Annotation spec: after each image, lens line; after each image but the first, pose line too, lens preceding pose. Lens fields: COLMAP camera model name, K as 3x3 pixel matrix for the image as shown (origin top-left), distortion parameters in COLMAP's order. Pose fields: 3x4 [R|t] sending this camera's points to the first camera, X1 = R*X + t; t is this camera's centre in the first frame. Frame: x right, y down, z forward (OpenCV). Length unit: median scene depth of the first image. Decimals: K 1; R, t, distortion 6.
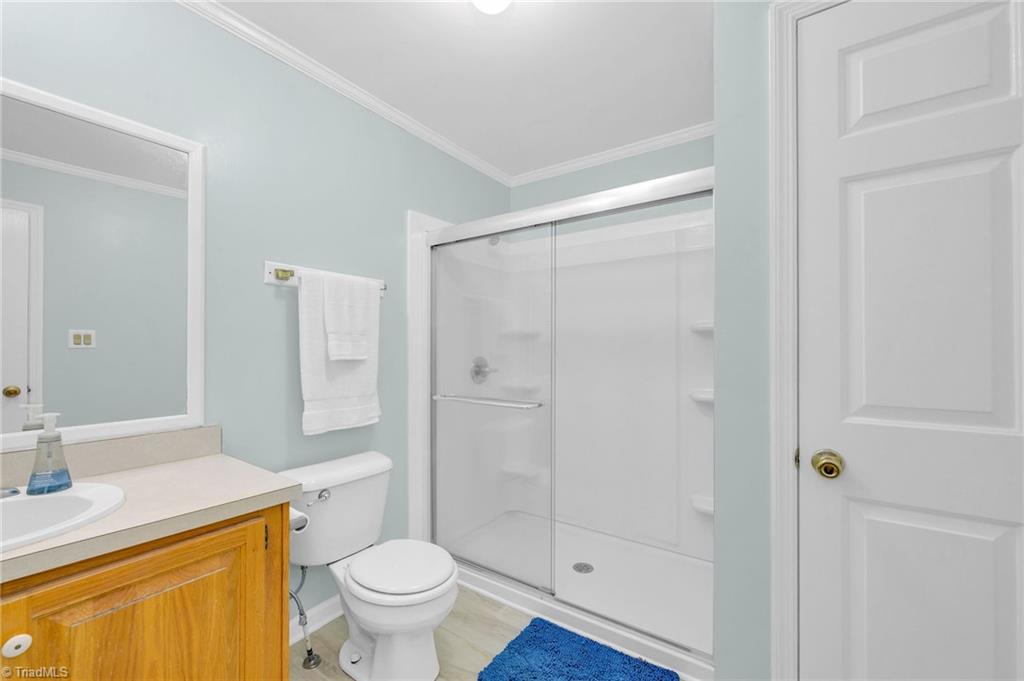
lens RADIAL K [[408.8, 0, 510.3], [0, 408.8, 345.5], [0, 0, 1]] dist [-0.000876, -0.000697]
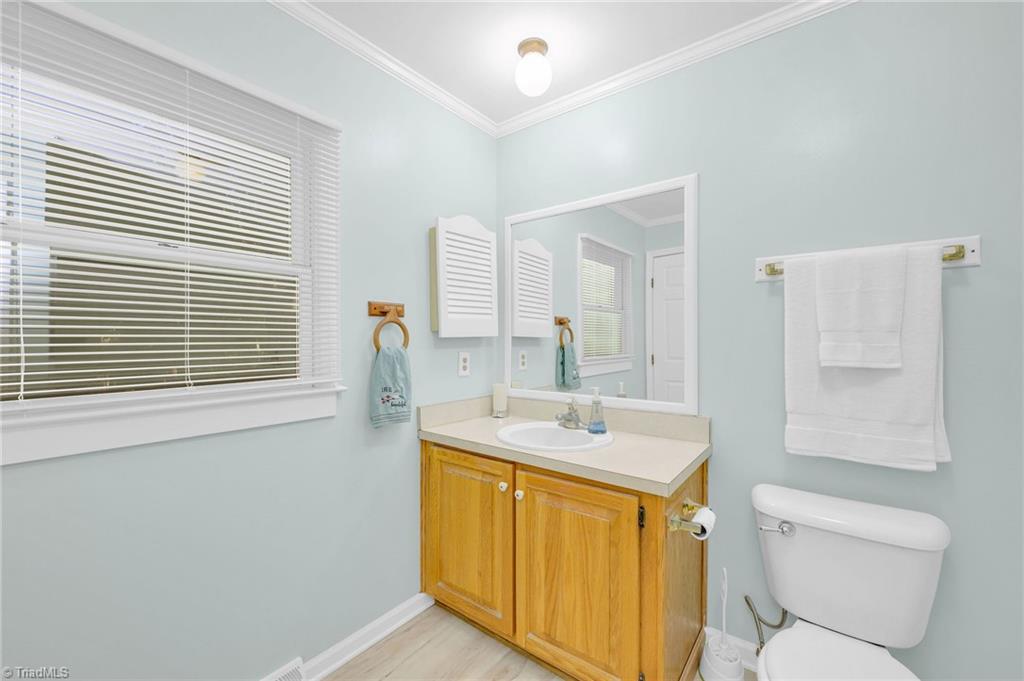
lens RADIAL K [[408.8, 0, 510.5], [0, 408.8, 339.6], [0, 0, 1]] dist [-0.000876, -0.000697]
pose [[-0.032401, -0.003100, -0.999470, 0.435709], [0.007800, 0.999964, -0.003354, -0.020572], [0.999445, -0.007905, -0.032376, 0.524431]]
